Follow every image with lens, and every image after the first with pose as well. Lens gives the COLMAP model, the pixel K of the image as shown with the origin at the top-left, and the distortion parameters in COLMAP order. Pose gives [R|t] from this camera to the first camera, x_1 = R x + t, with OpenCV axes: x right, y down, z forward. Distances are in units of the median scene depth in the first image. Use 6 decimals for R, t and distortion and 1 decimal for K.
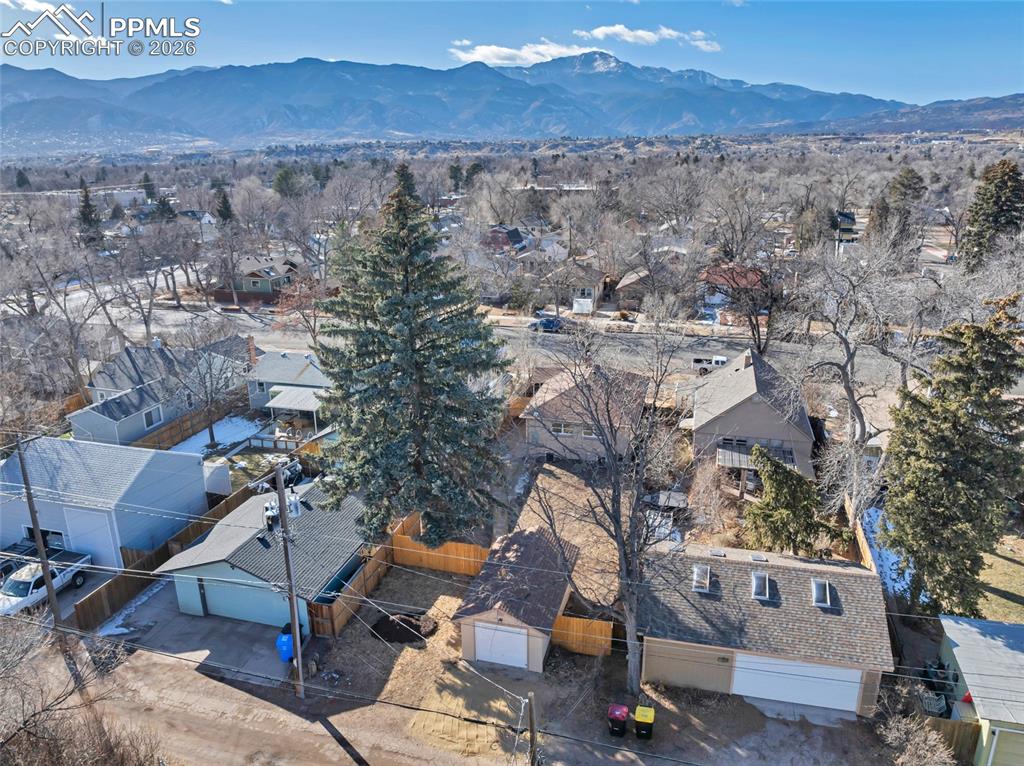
lens RADIAL K [[717.4, 0, 490.9], [0, 717.4, 384.7], [0, 0, 1]] dist [-0.040416, 0.008007]
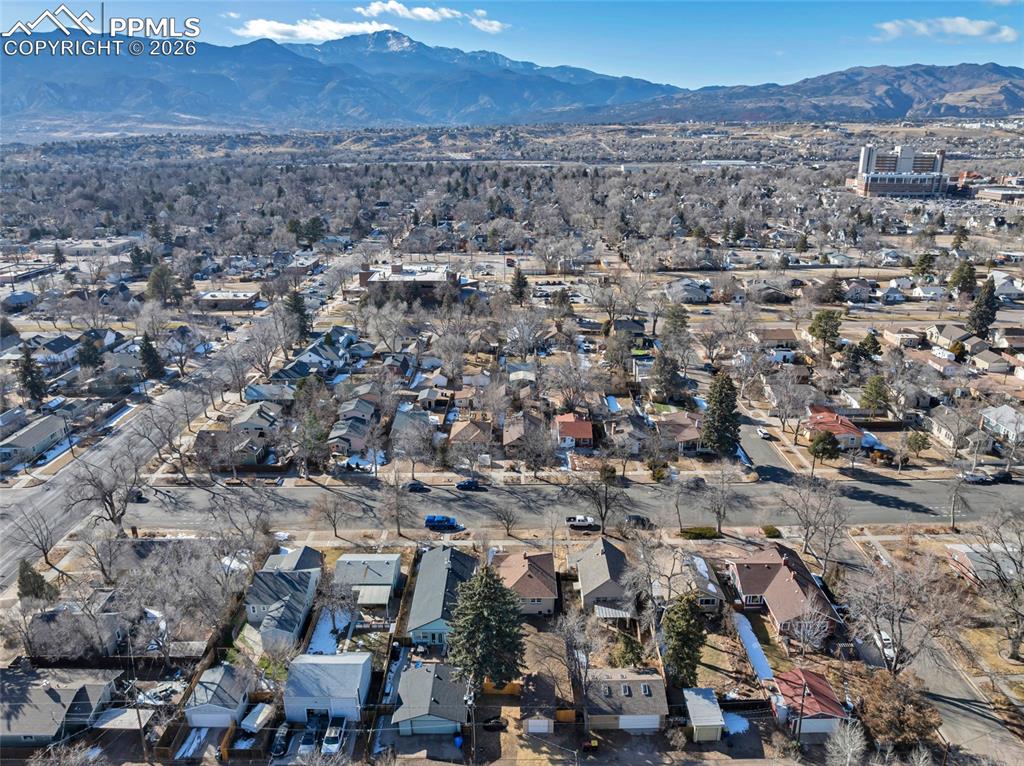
lens RADIAL K [[741.1, 0, 484.4], [0, 741.1, 384.1], [0, 0, 1]] dist [-0.047636, 0.006934]
pose [[0.965988, -0.083459, 0.244750, -0.468695], [0.074091, 0.996131, 0.047253, -0.667726], [-0.247747, -0.027513, 0.968434, -1.002119]]
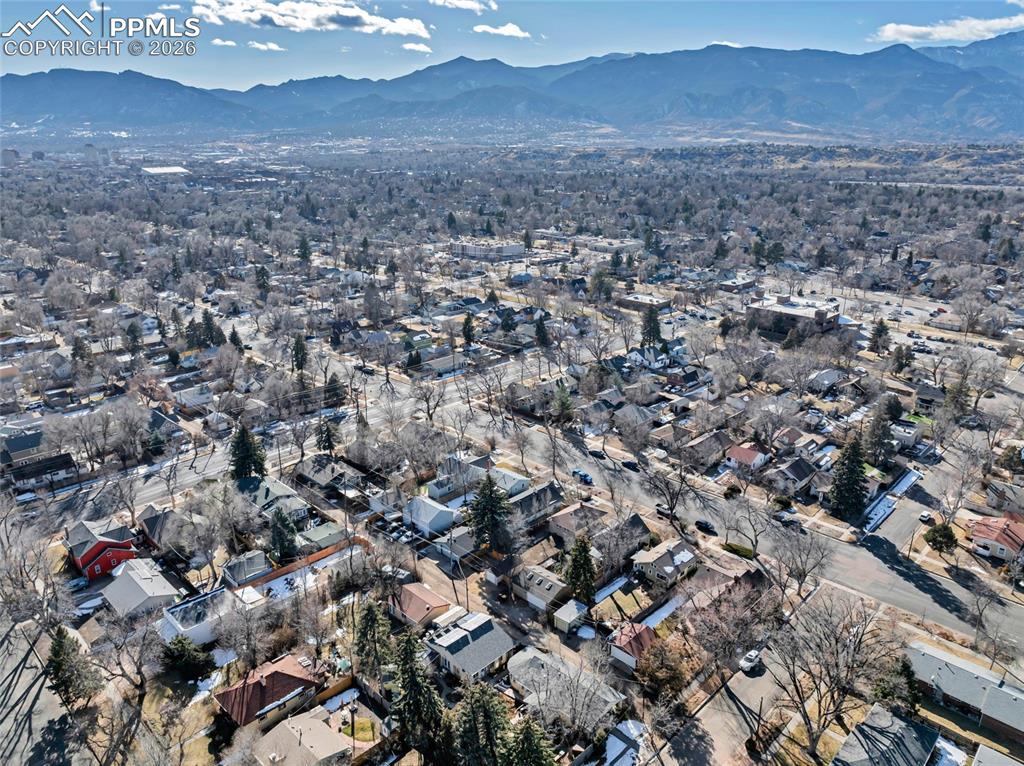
lens RADIAL K [[723.3, 0, 495.0], [0, 723.3, 383.3], [0, 0, 1]] dist [-0.043423, 0.006471]
pose [[0.864248, 0.166123, -0.474846, 1.262979], [-0.144433, 0.986102, 0.082107, -0.778398], [0.481887, -0.002378, 0.876230, -1.898242]]
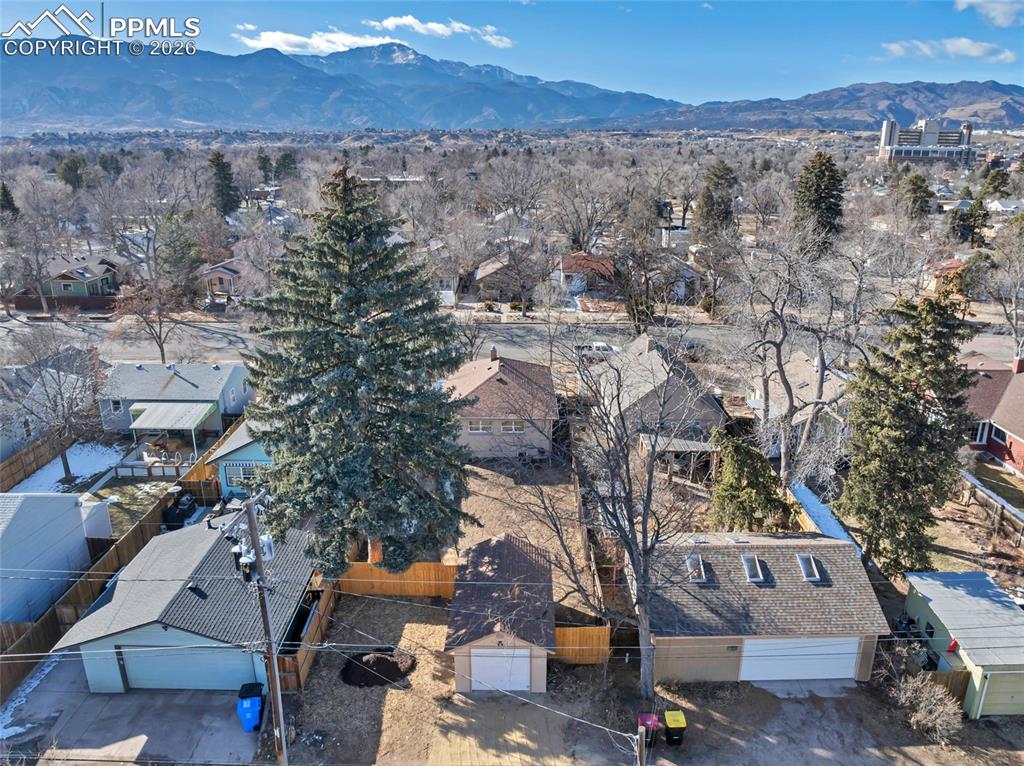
lens RADIAL K [[723.3, 0, 495.0], [0, 723.3, 383.3], [0, 0, 1]] dist [-0.043423, 0.006471]
pose [[0.964327, -0.065959, 0.256366, -0.124834], [0.064660, 0.997816, 0.013502, -0.007309], [-0.256696, 0.003556, 0.966486, 0.072263]]
